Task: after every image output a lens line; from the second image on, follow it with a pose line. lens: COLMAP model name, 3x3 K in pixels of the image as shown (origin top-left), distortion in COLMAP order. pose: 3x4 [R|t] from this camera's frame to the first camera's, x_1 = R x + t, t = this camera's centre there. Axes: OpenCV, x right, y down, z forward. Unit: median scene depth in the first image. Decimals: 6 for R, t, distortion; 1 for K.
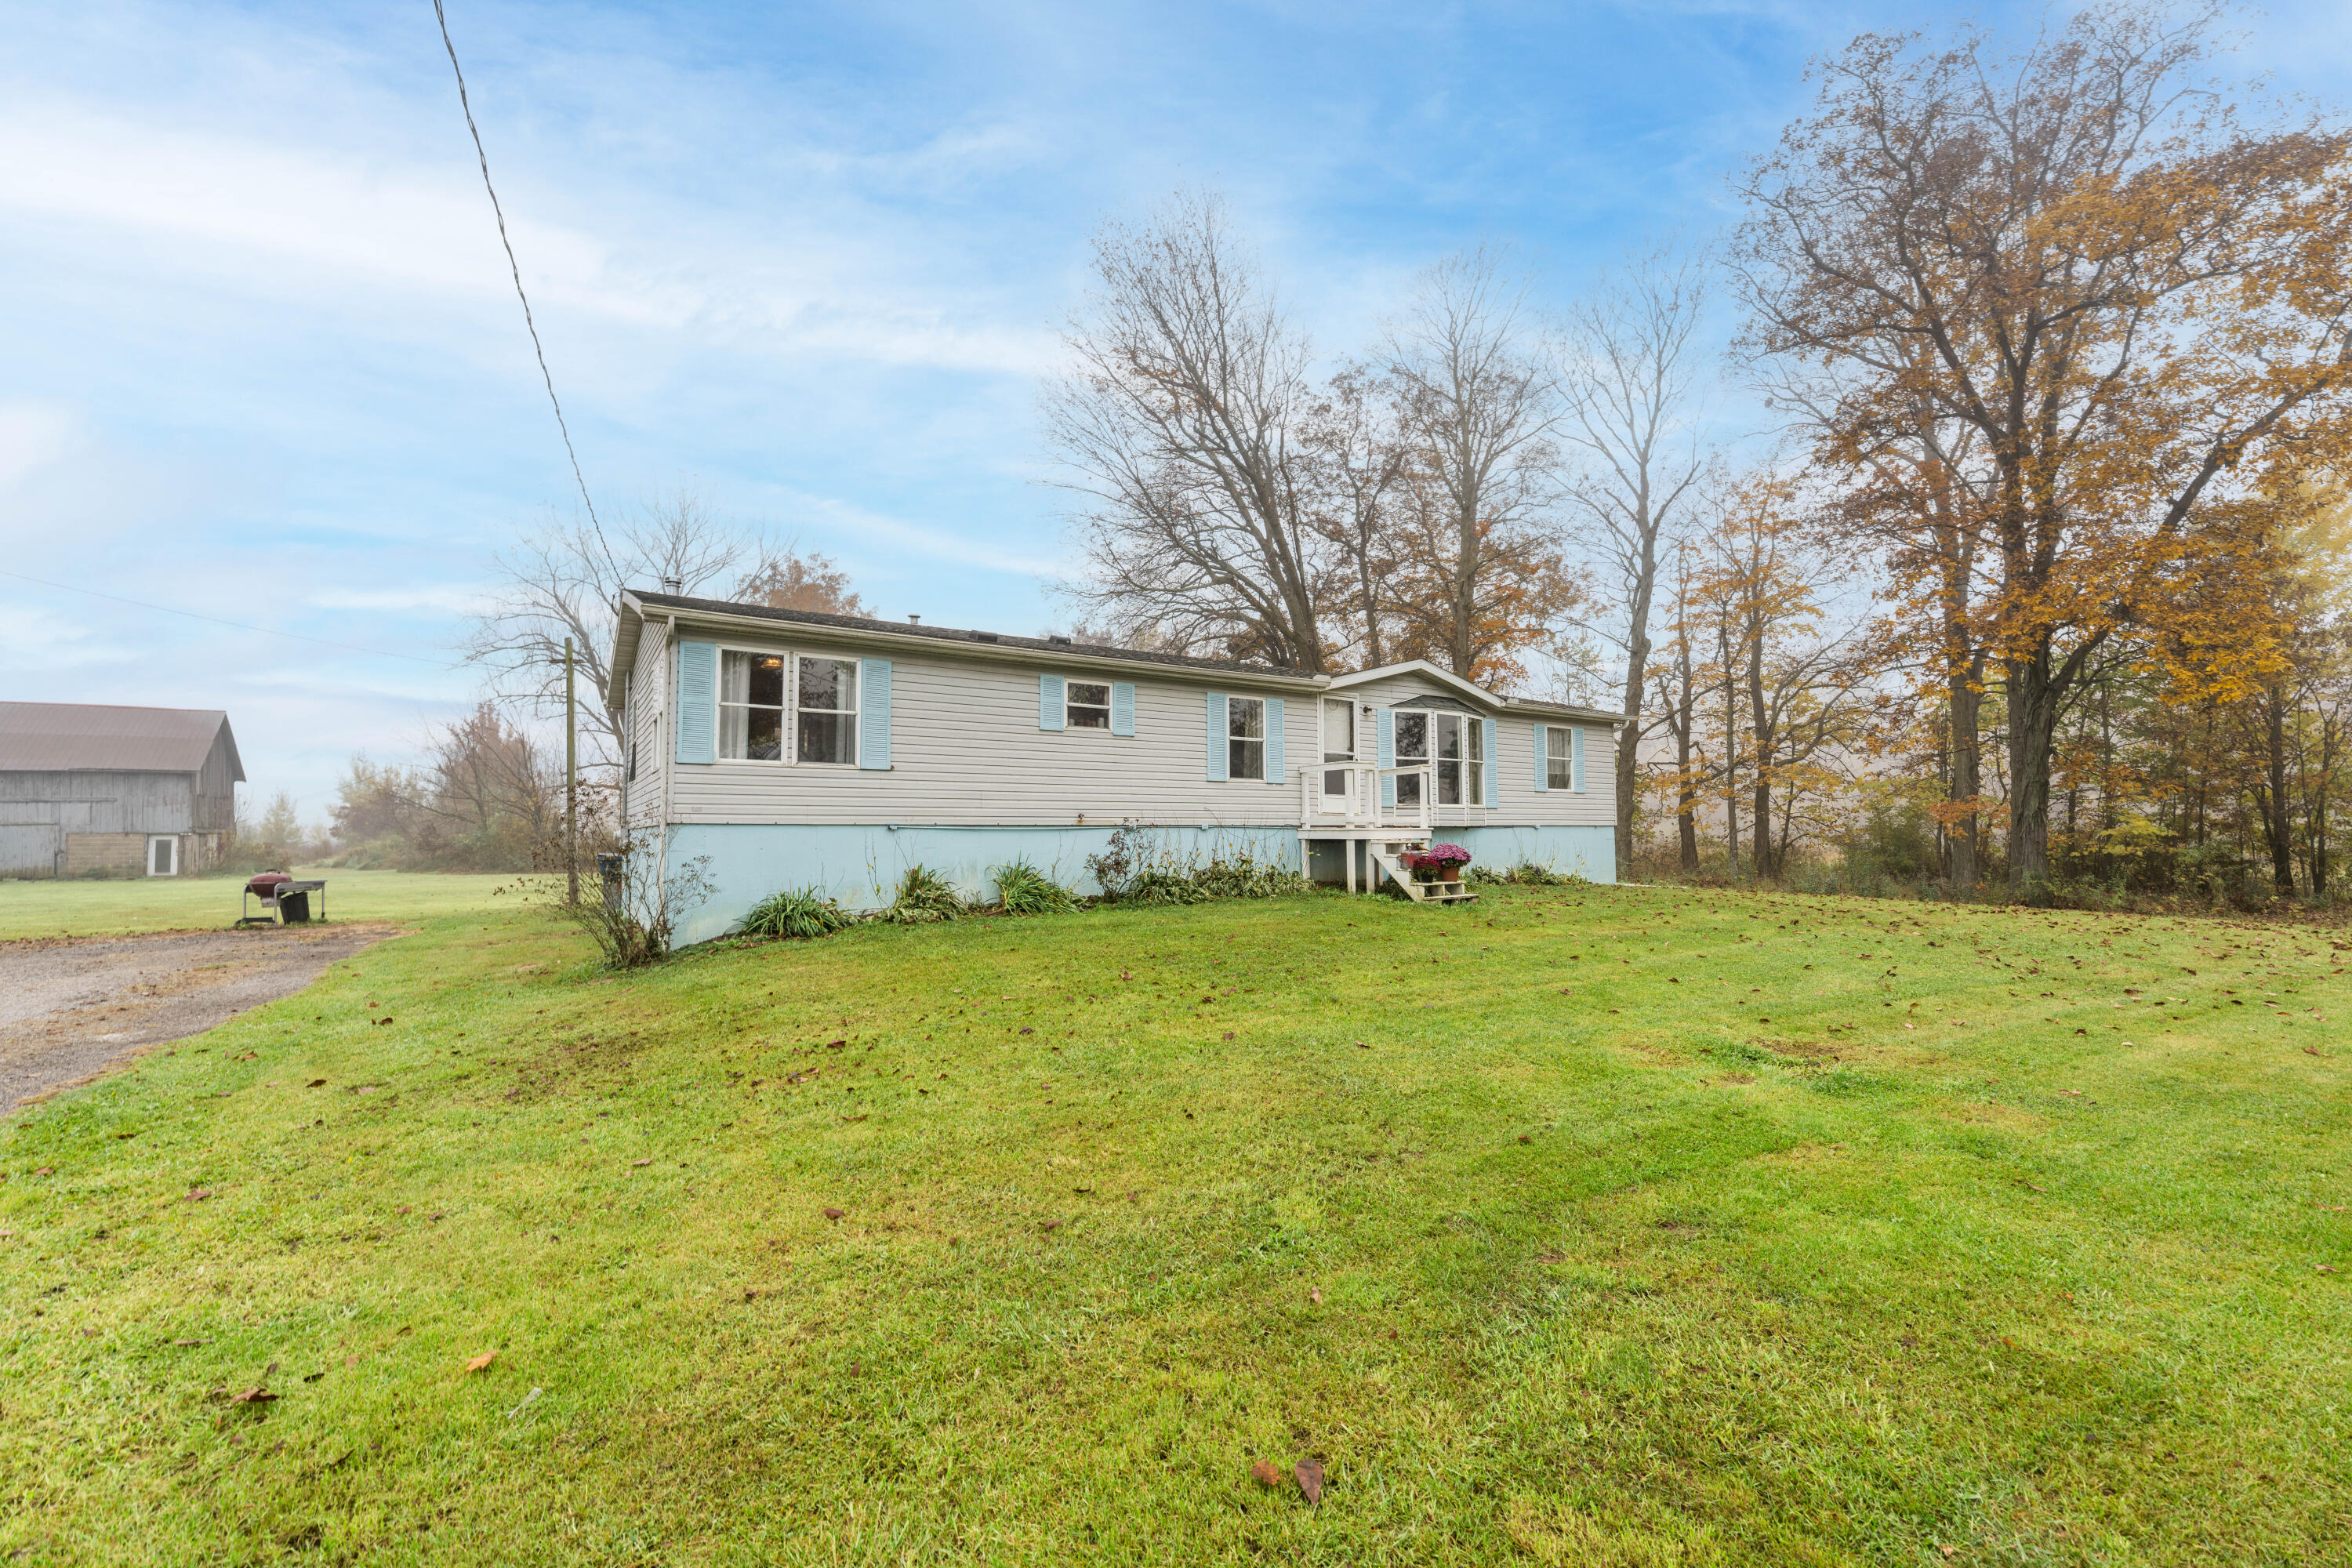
lens RADIAL K [[976.2, 0, 1174.5], [0, 976.2, 786.7], [0, 0, 1]] dist [-0.004801, 0.001043]
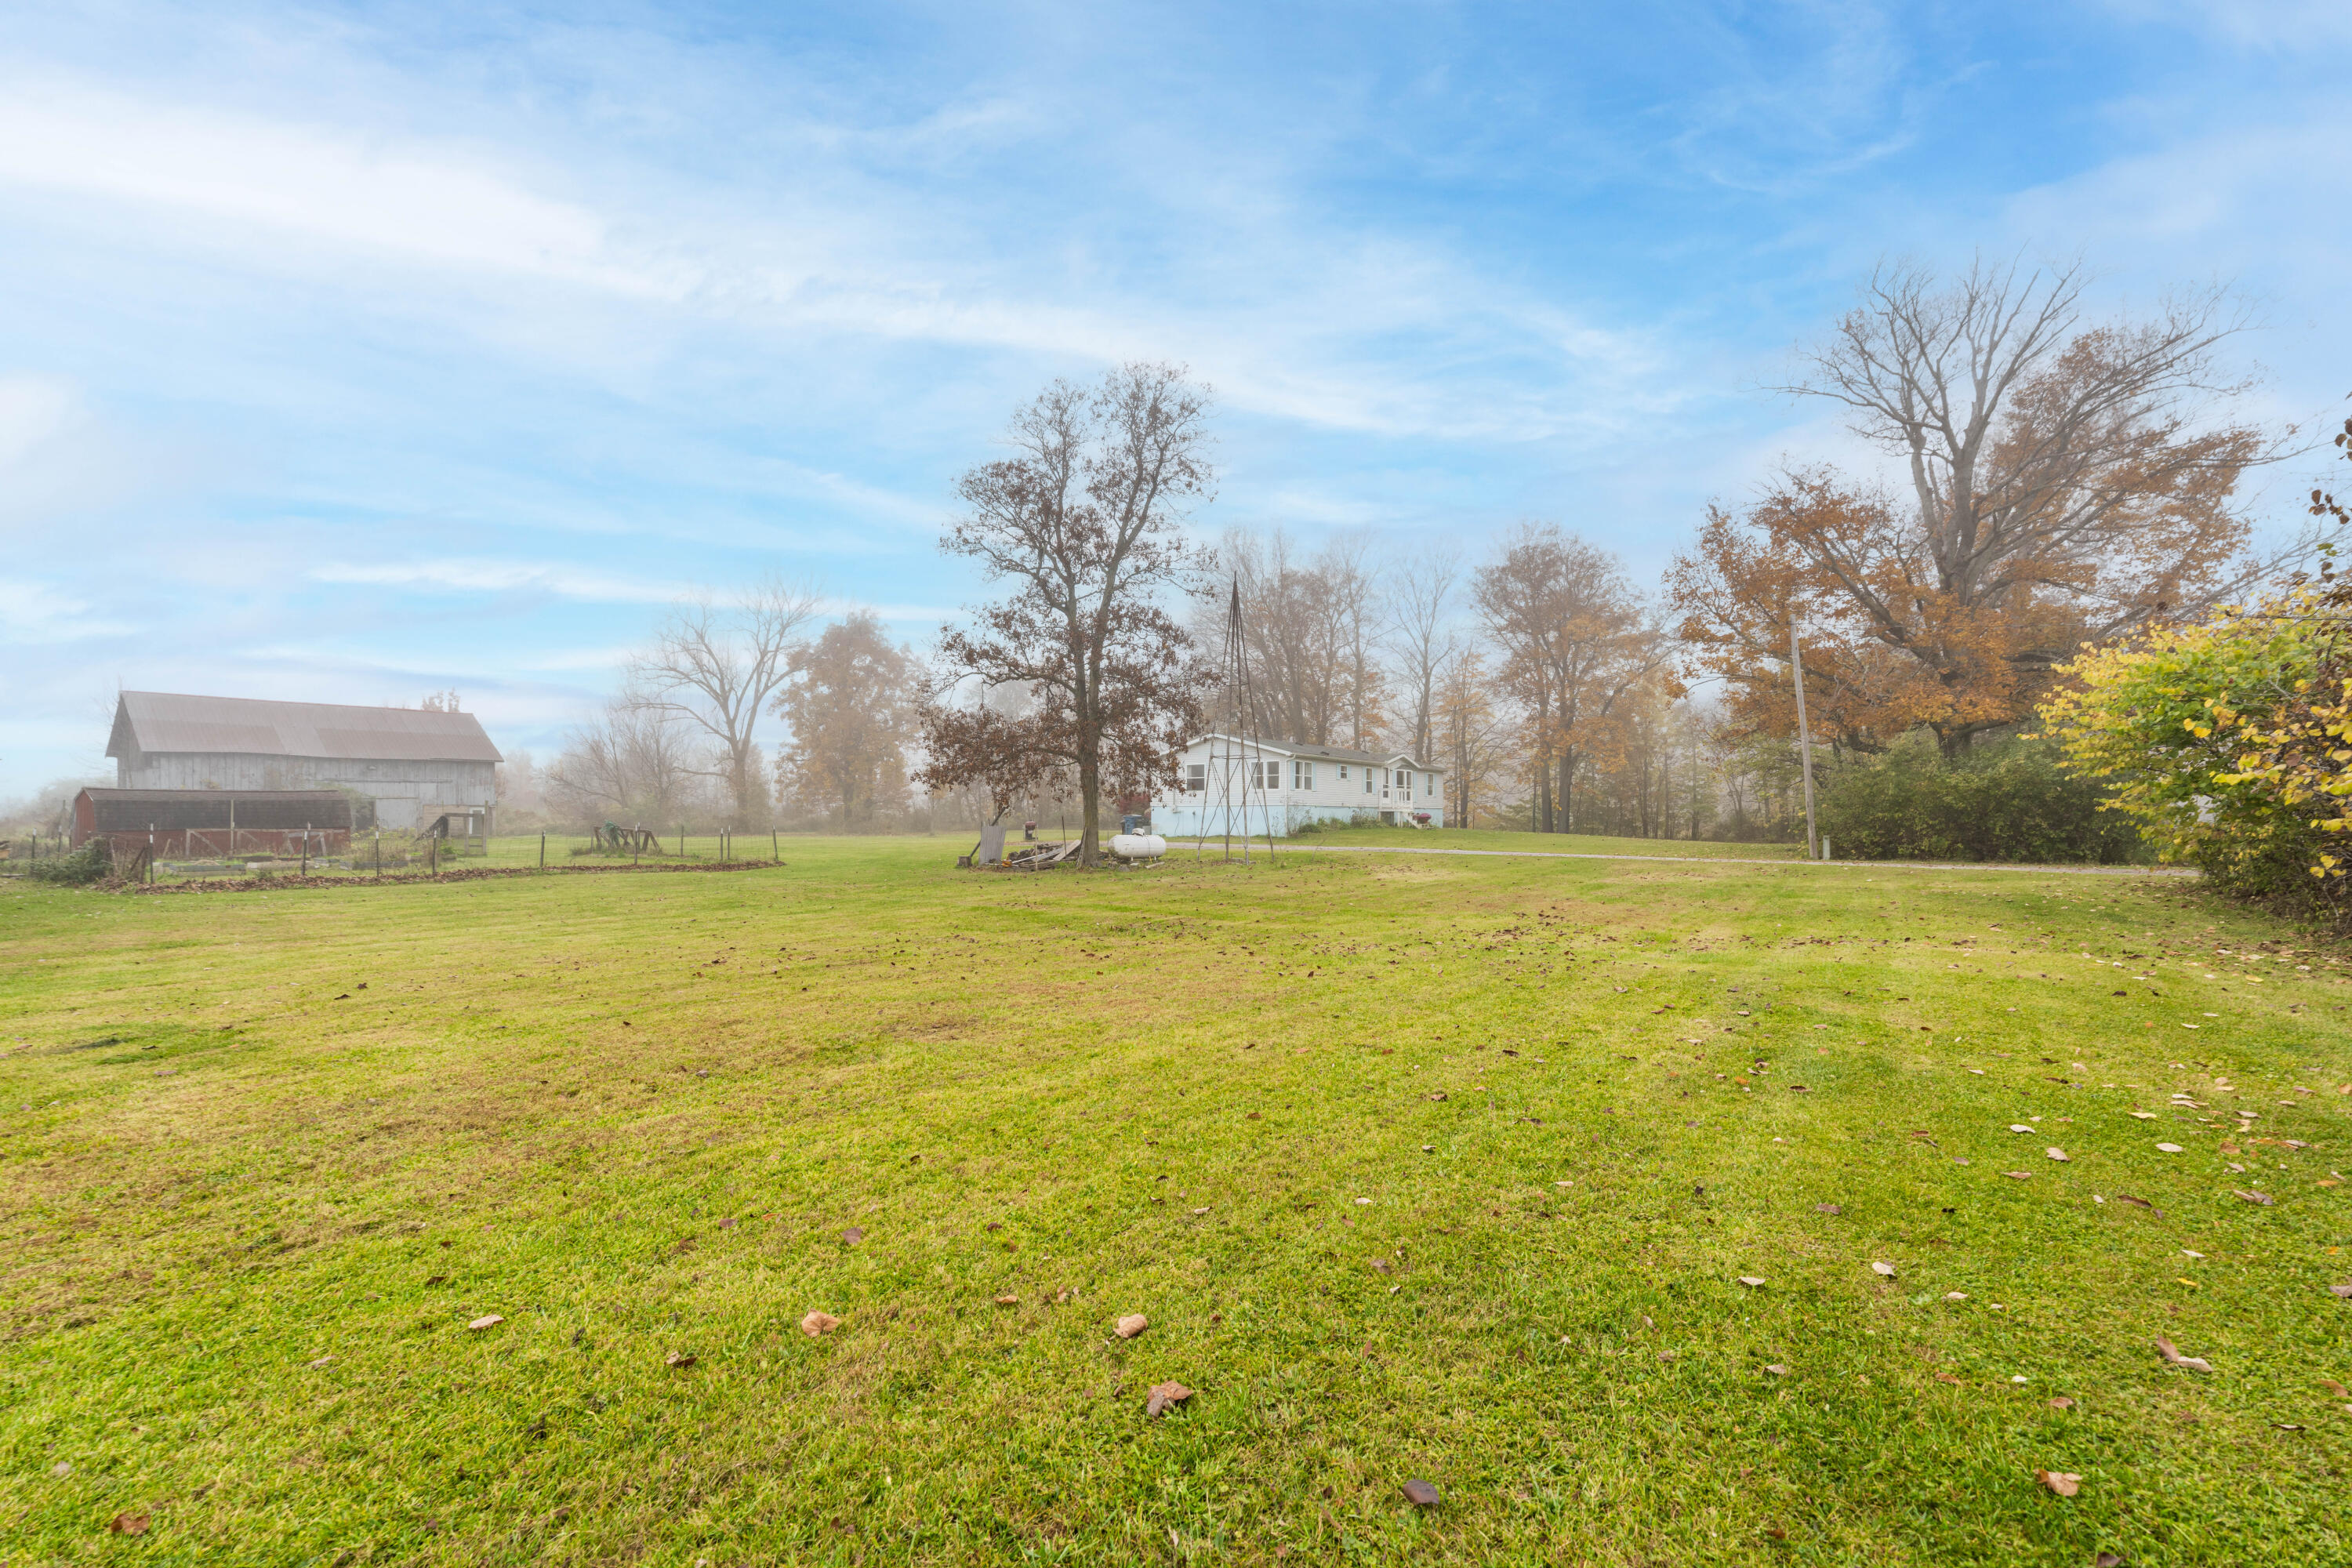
lens RADIAL K [[976.2, 0, 1167.9], [0, 976.2, 792.0], [0, 0, 1]] dist [-0.004801, 0.001043]
pose [[0.948526, 0.014490, 0.316366, -1.394461], [-0.021573, 0.999589, 0.018897, -0.049874], [-0.315962, -0.024749, 0.948449, -1.660610]]
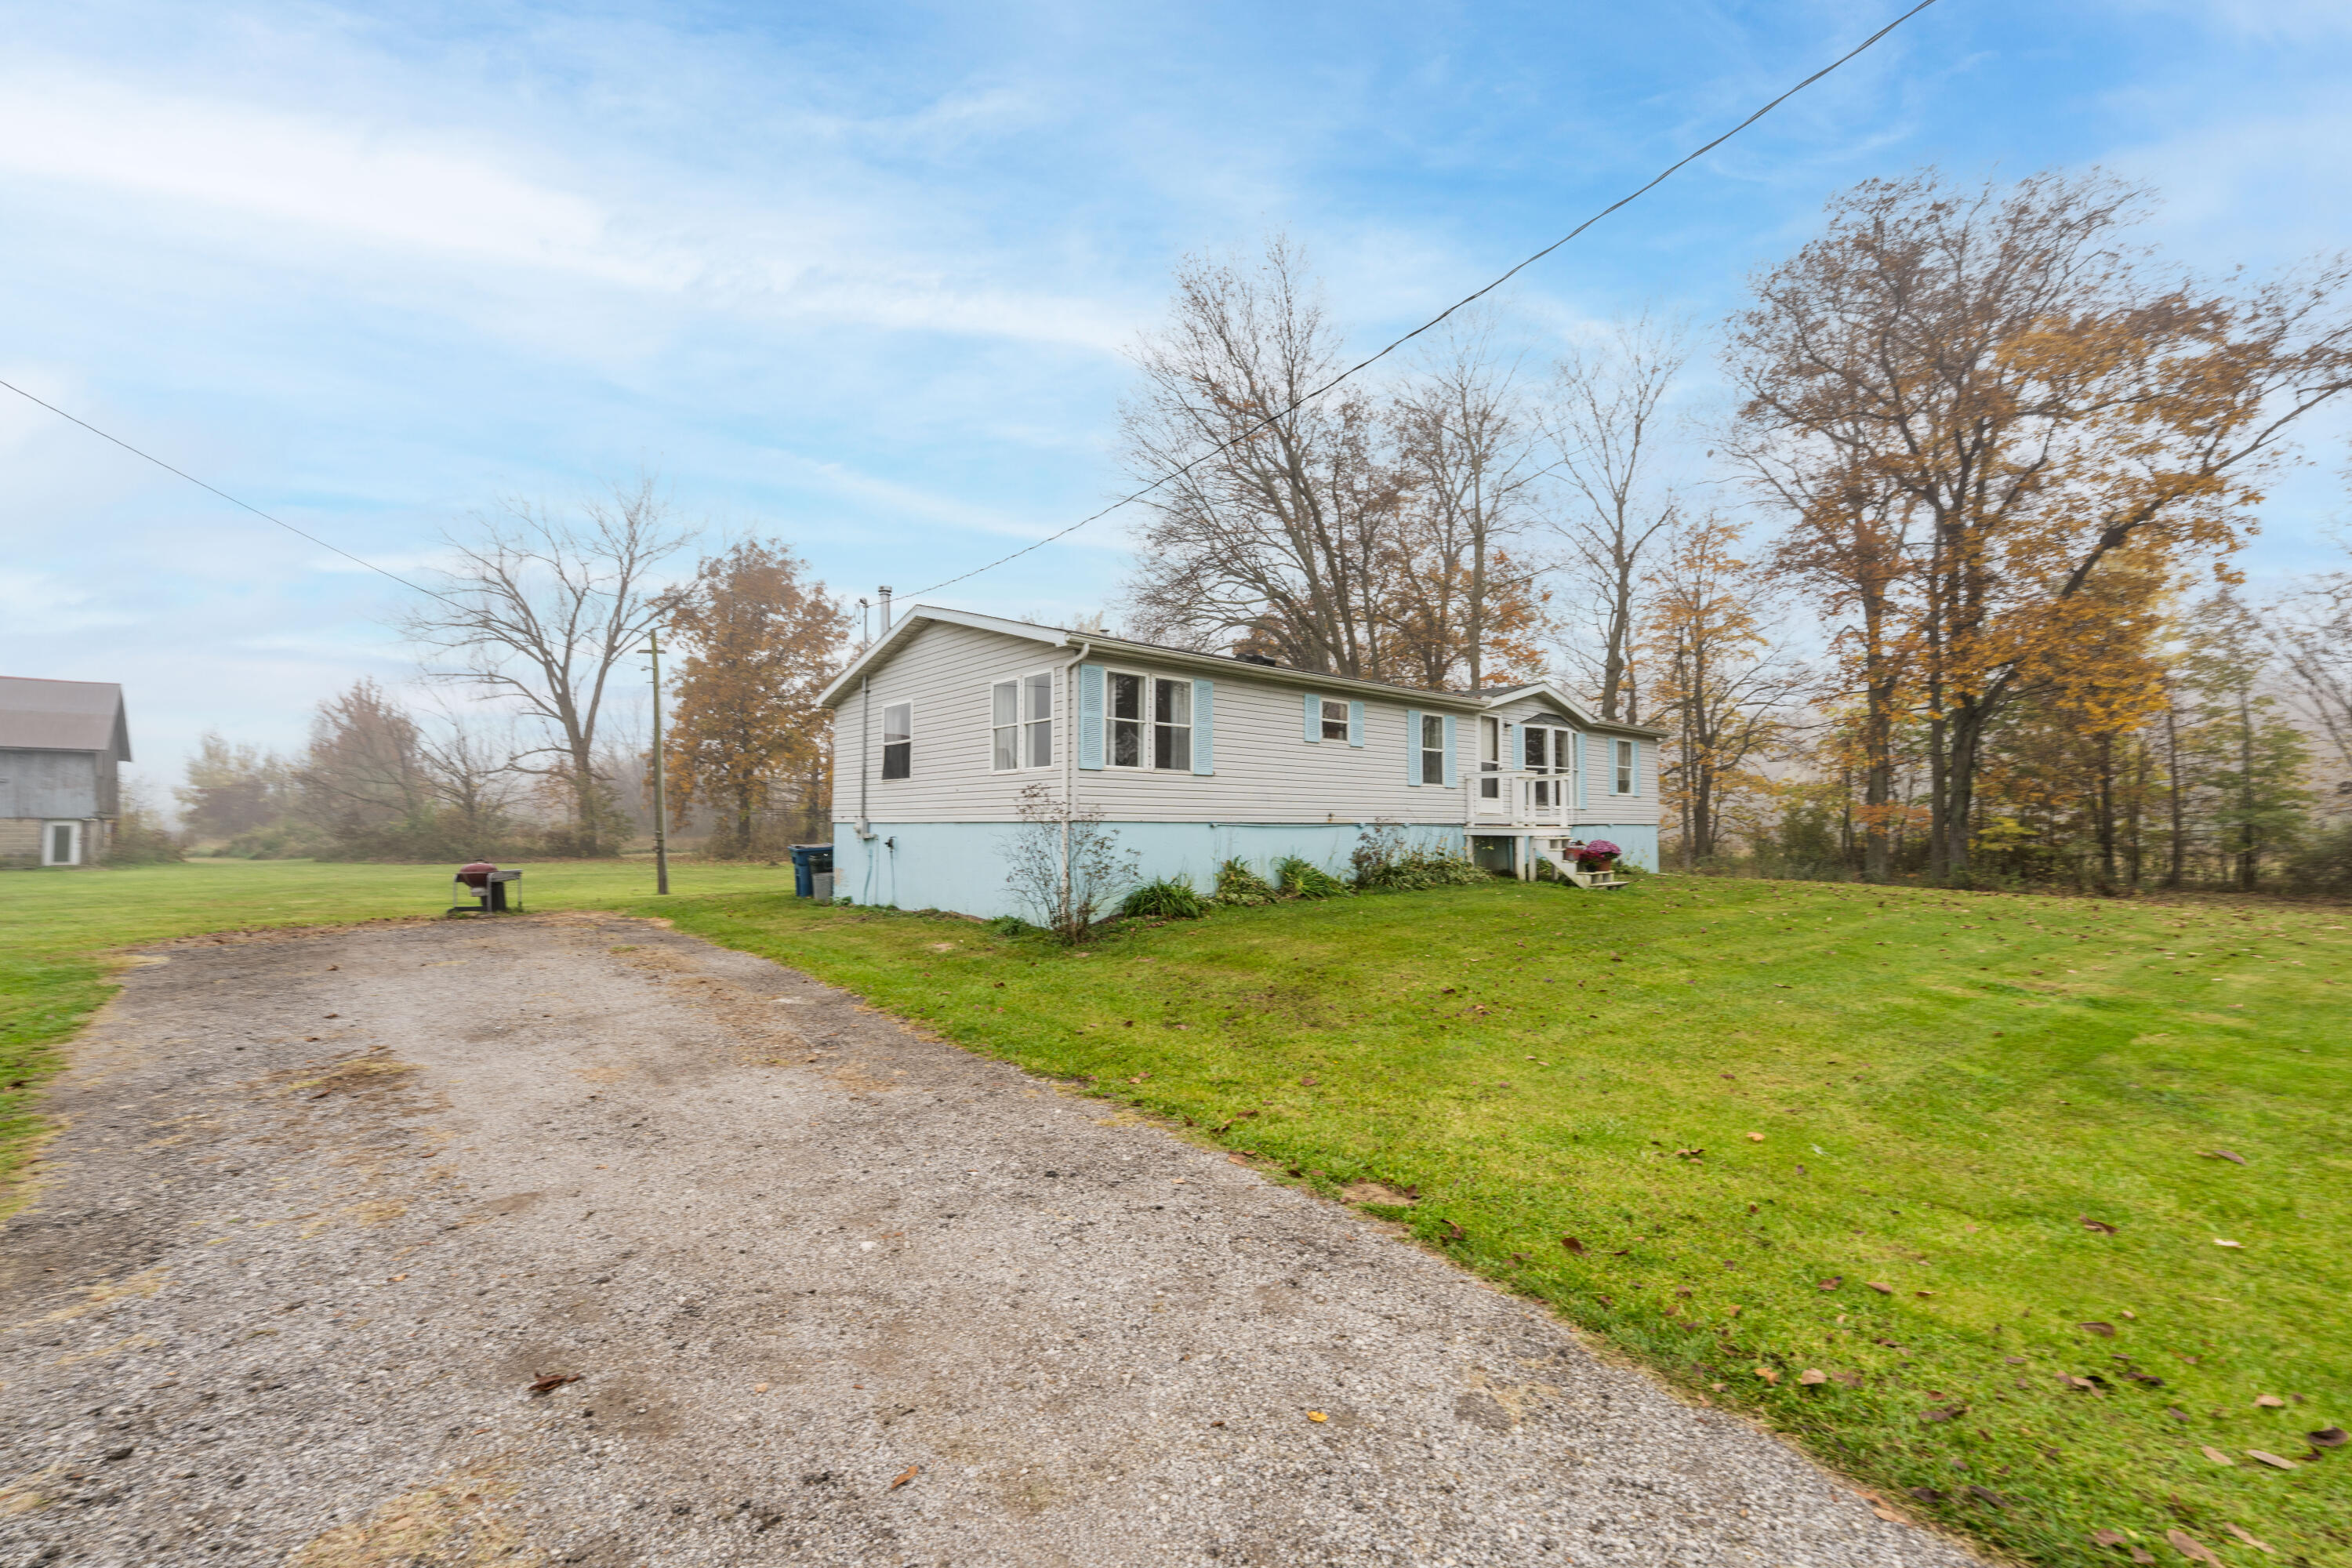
lens RADIAL K [[976.2, 0, 1182.5], [0, 976.2, 788.2], [0, 0, 1]] dist [-0.004801, 0.001043]
pose [[0.990066, 0.012068, 0.140085, -0.332604], [-0.013568, 0.999860, 0.009755, -0.008549], [-0.139948, -0.011559, 0.990091, -0.105329]]
